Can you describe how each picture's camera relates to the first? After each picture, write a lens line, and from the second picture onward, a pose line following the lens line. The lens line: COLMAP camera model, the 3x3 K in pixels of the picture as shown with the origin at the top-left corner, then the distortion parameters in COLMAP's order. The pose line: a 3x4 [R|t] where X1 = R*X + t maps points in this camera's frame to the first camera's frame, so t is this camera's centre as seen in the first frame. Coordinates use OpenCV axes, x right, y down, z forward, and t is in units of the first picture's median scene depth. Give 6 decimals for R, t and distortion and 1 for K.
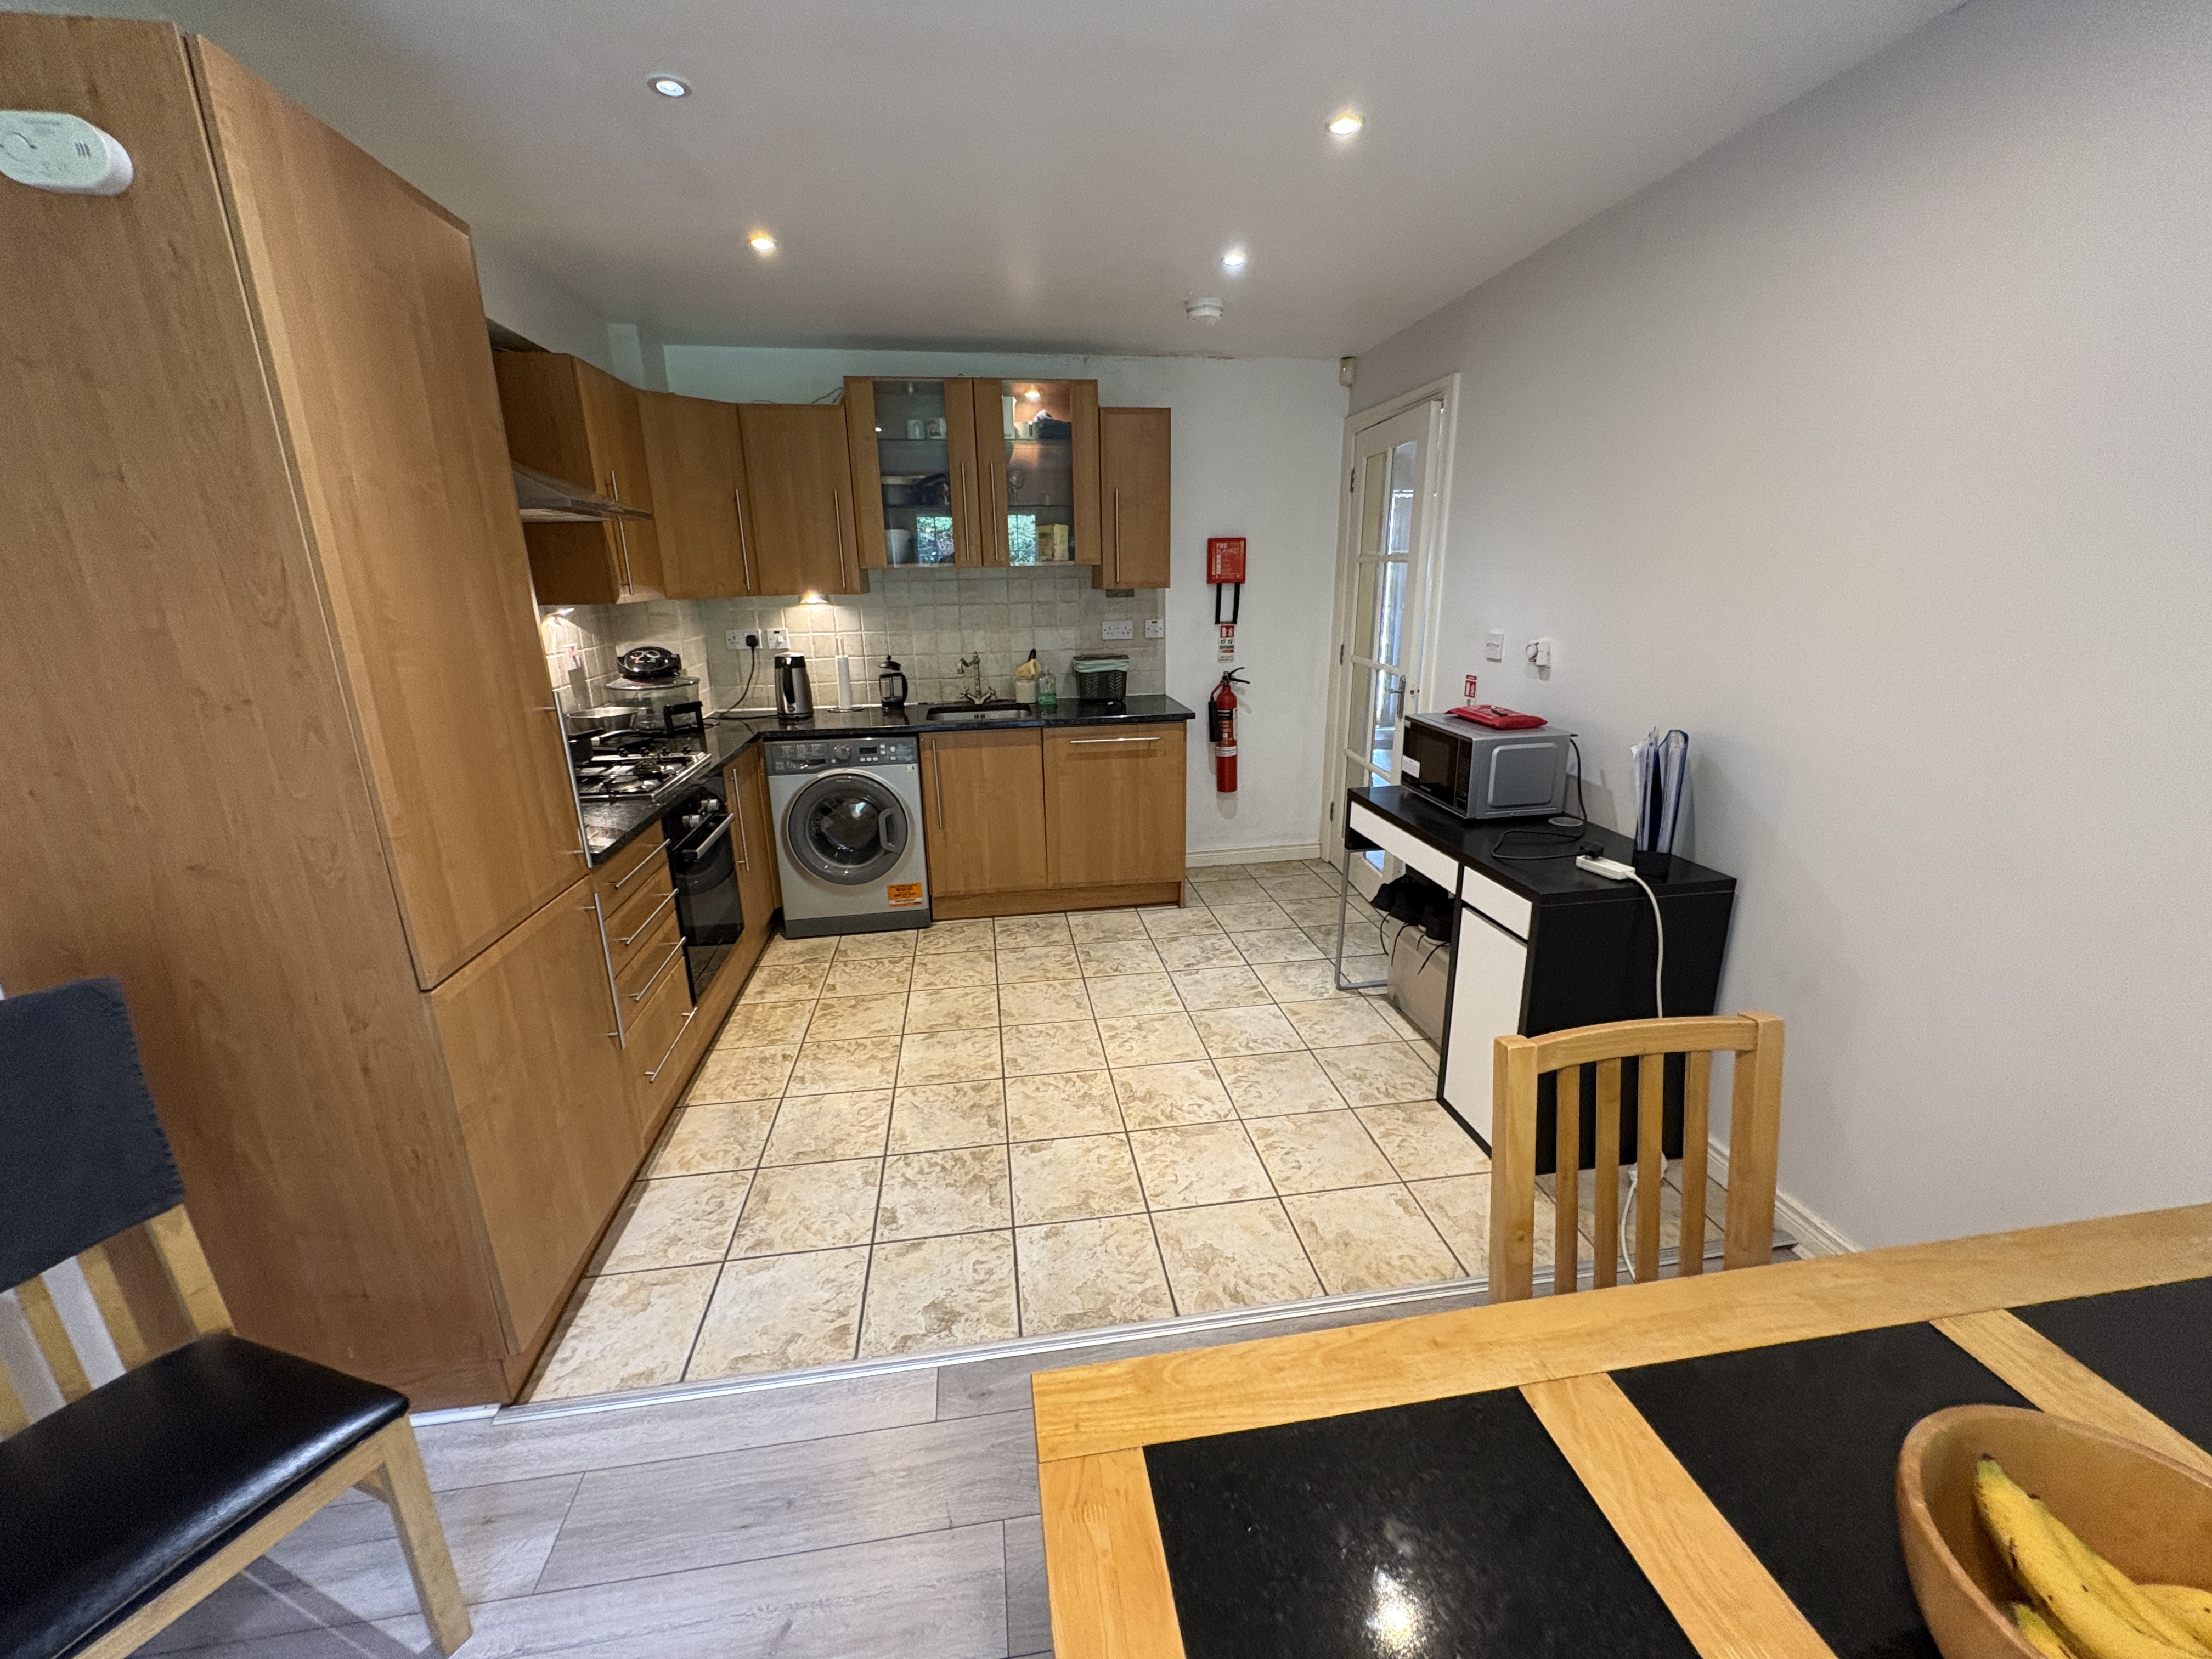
lens RADIAL K [[893.2, 0, 1106.0], [0, 893.2, 829.5], [0, 0, 1]] dist [-0.000729, -0.000145]
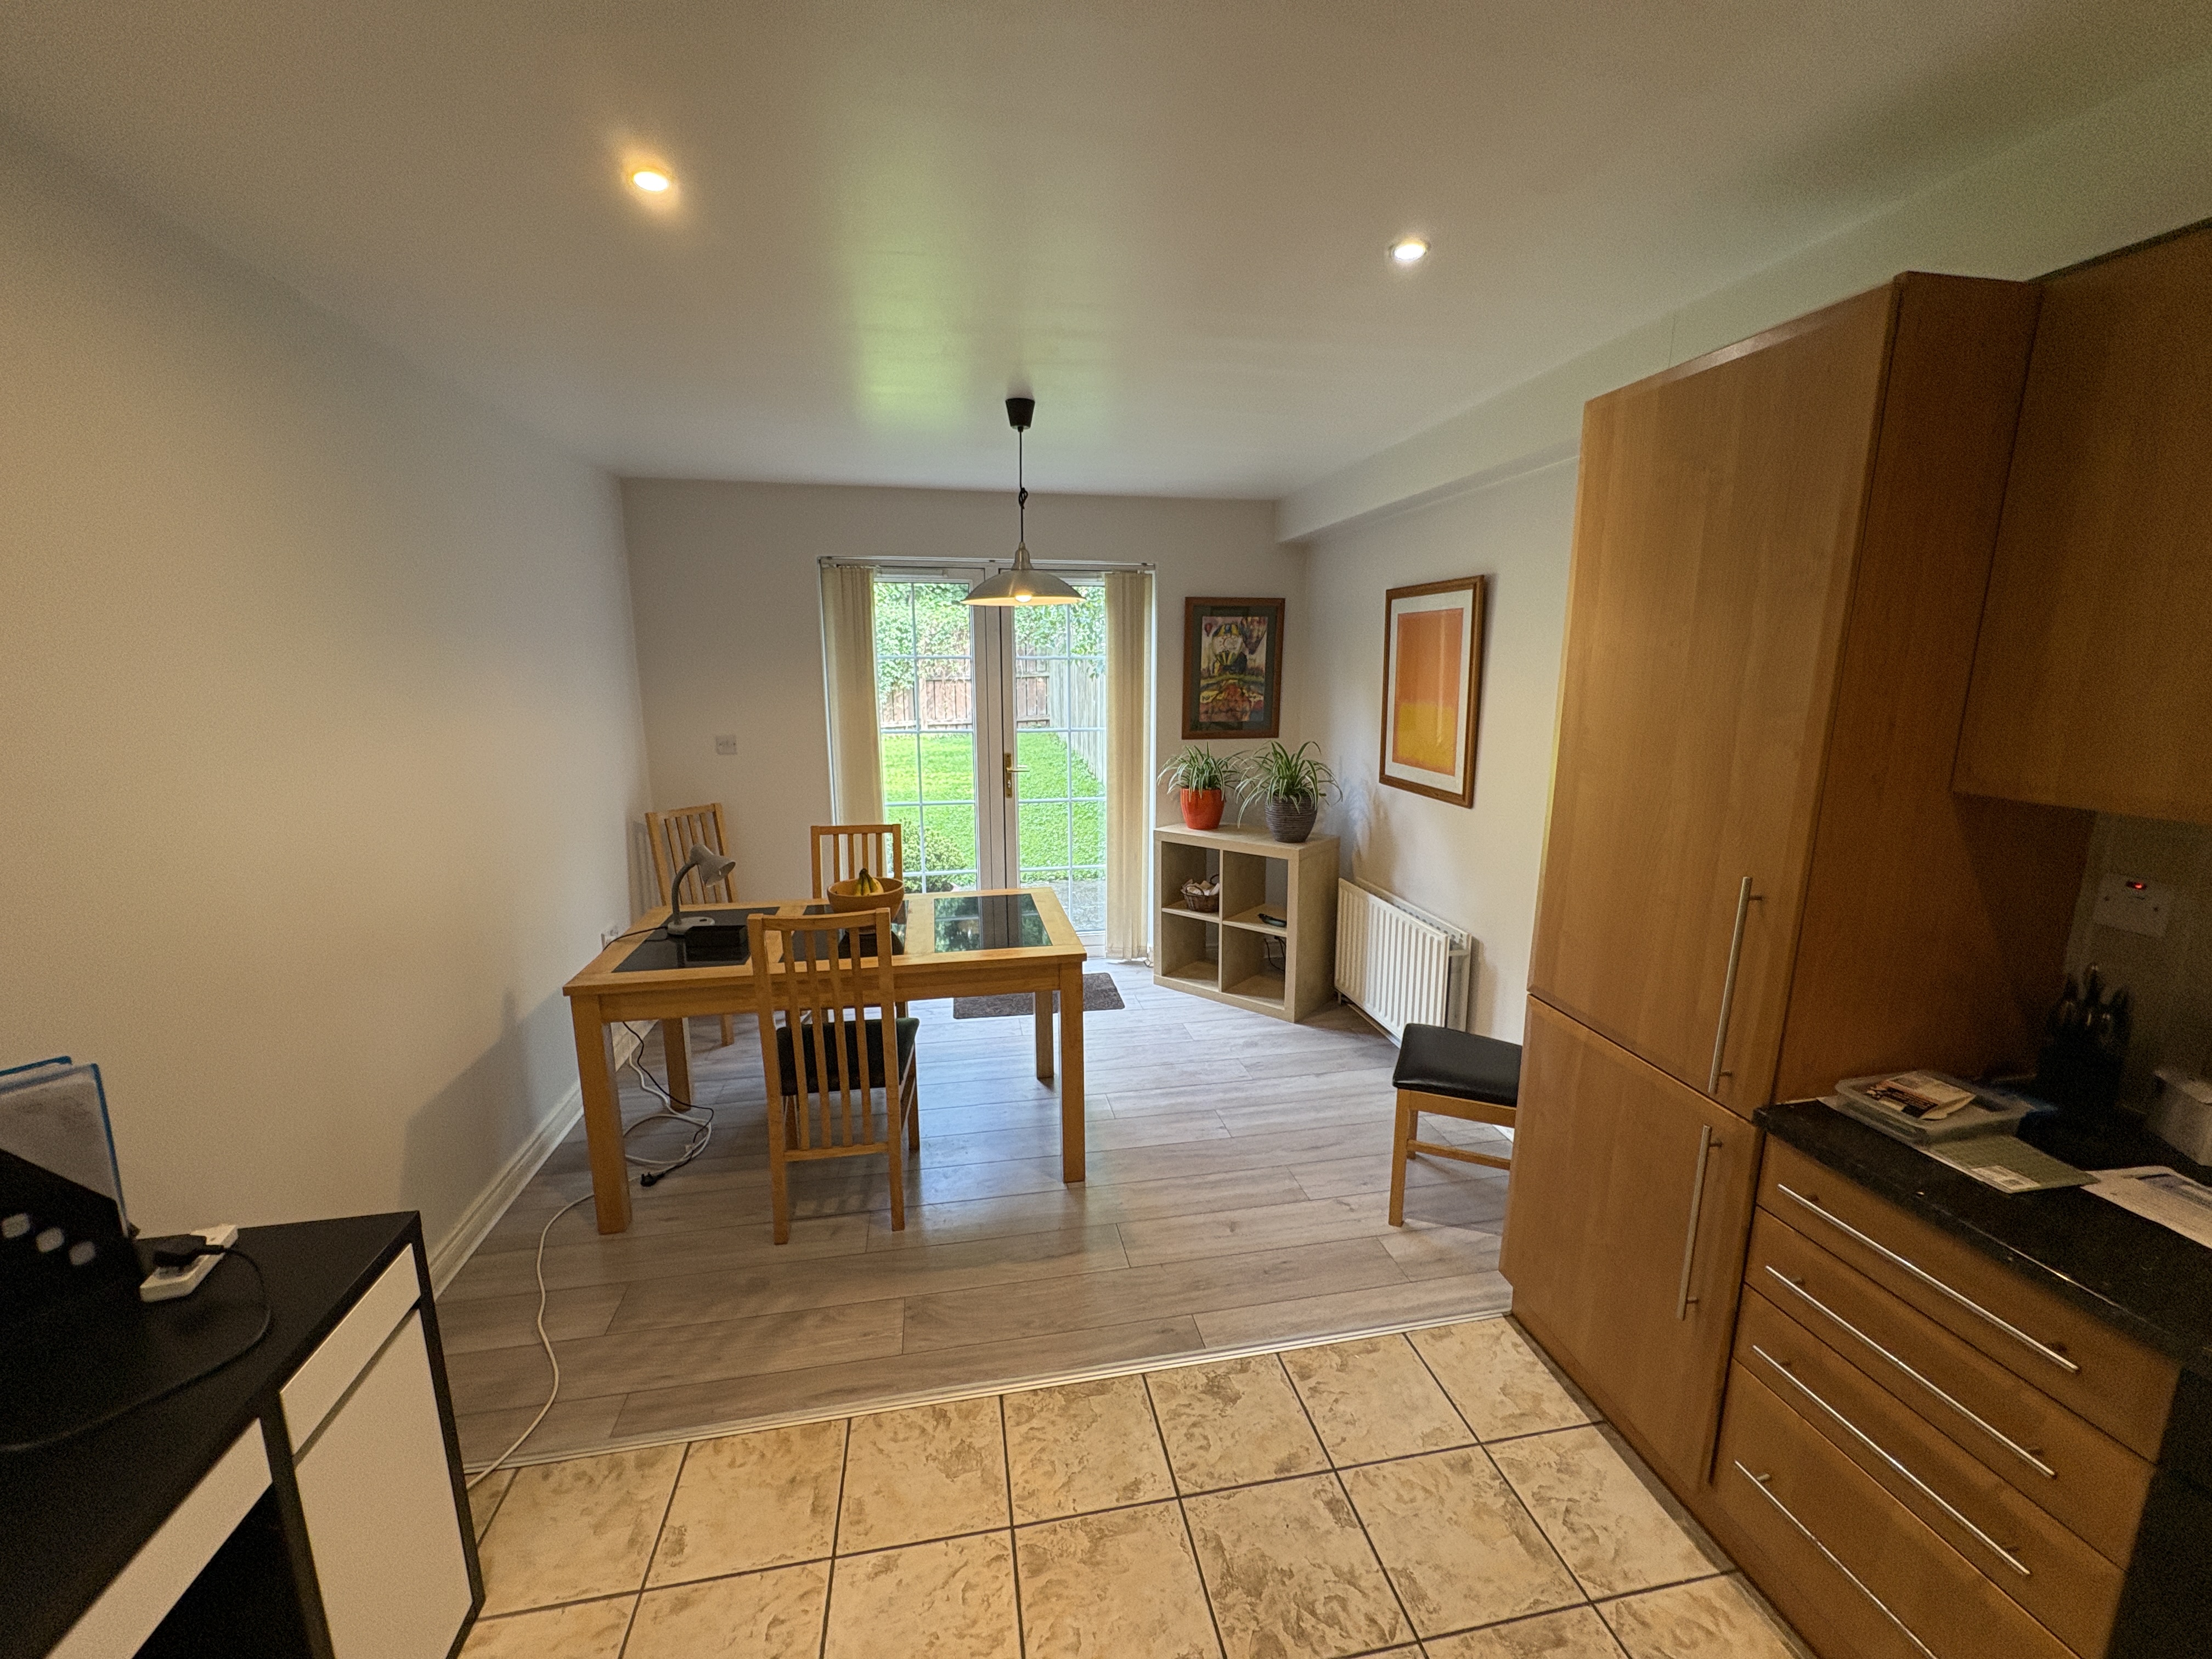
lens RADIAL K [[893.2, 0, 1106.0], [0, 893.2, 829.5], [0, 0, 1]] dist [-0.000729, -0.000145]
pose [[-0.999130, 0.022416, -0.035156, -0.022245], [0.004081, 0.891709, 0.452591, -0.524622], [0.041494, 0.452054, -0.891025, 1.582574]]
